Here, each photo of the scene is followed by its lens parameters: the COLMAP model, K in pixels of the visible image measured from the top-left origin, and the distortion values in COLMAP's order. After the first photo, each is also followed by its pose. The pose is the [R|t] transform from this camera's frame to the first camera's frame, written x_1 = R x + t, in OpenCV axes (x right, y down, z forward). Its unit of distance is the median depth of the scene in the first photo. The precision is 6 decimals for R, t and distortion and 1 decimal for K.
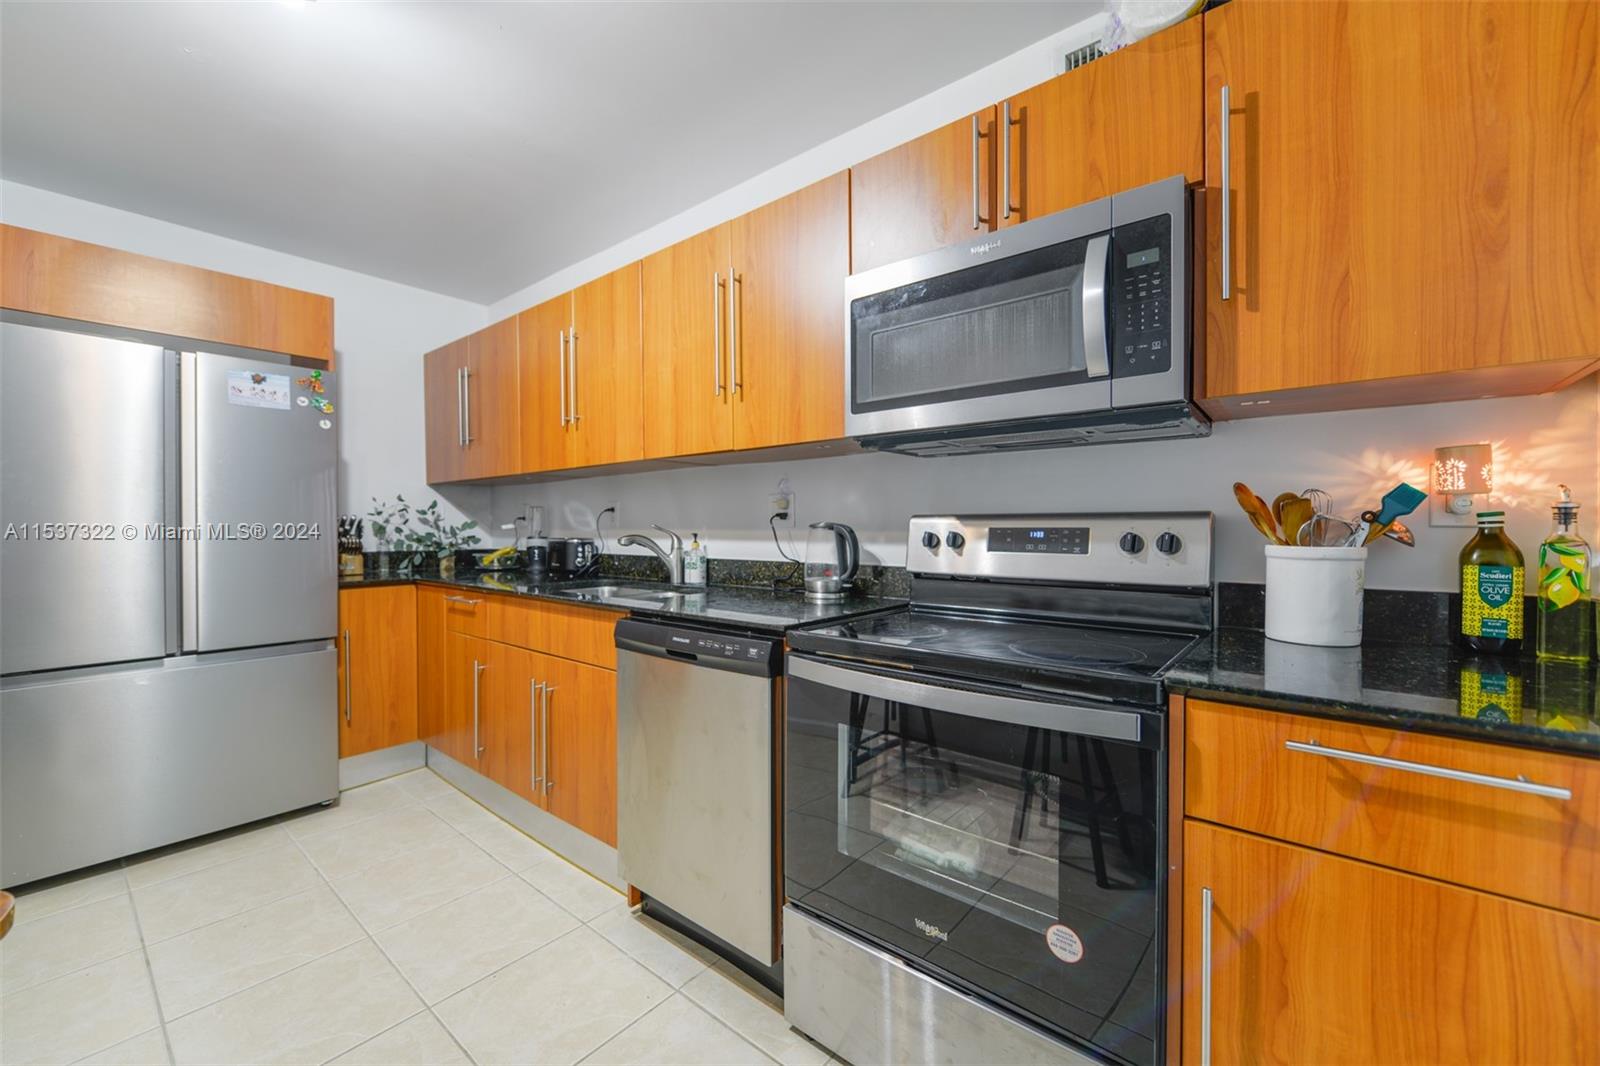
lens RADIAL K [[624.1, 0, 795.1], [0, 624.1, 531.7], [0, 0, 1]] dist [0.002130, -0.000150]
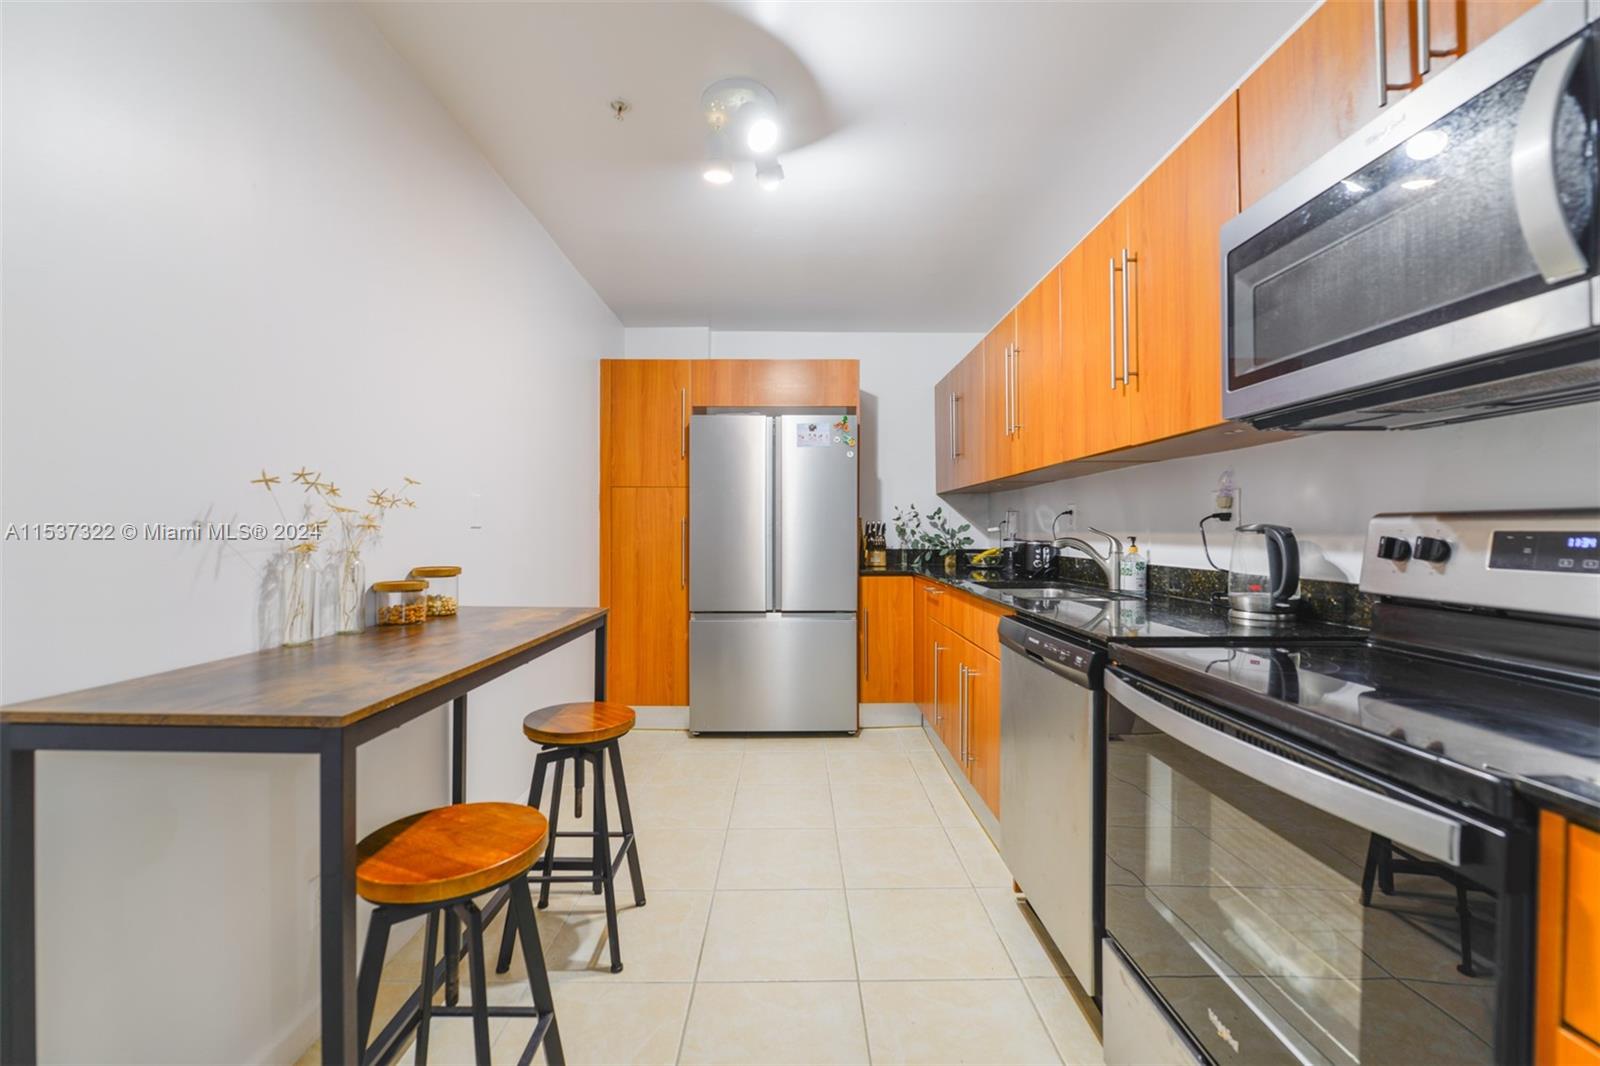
lens RADIAL K [[634.8, 0, 807.0], [0, 634.8, 531.0], [0, 0, 1]] dist [0.001032, -0.000327]
pose [[0.651758, 0.002667, -0.758422, 0.232816], [-0.006932, 0.999973, -0.002441, -0.000129], [0.758395, 0.006848, 0.651759, 0.026240]]
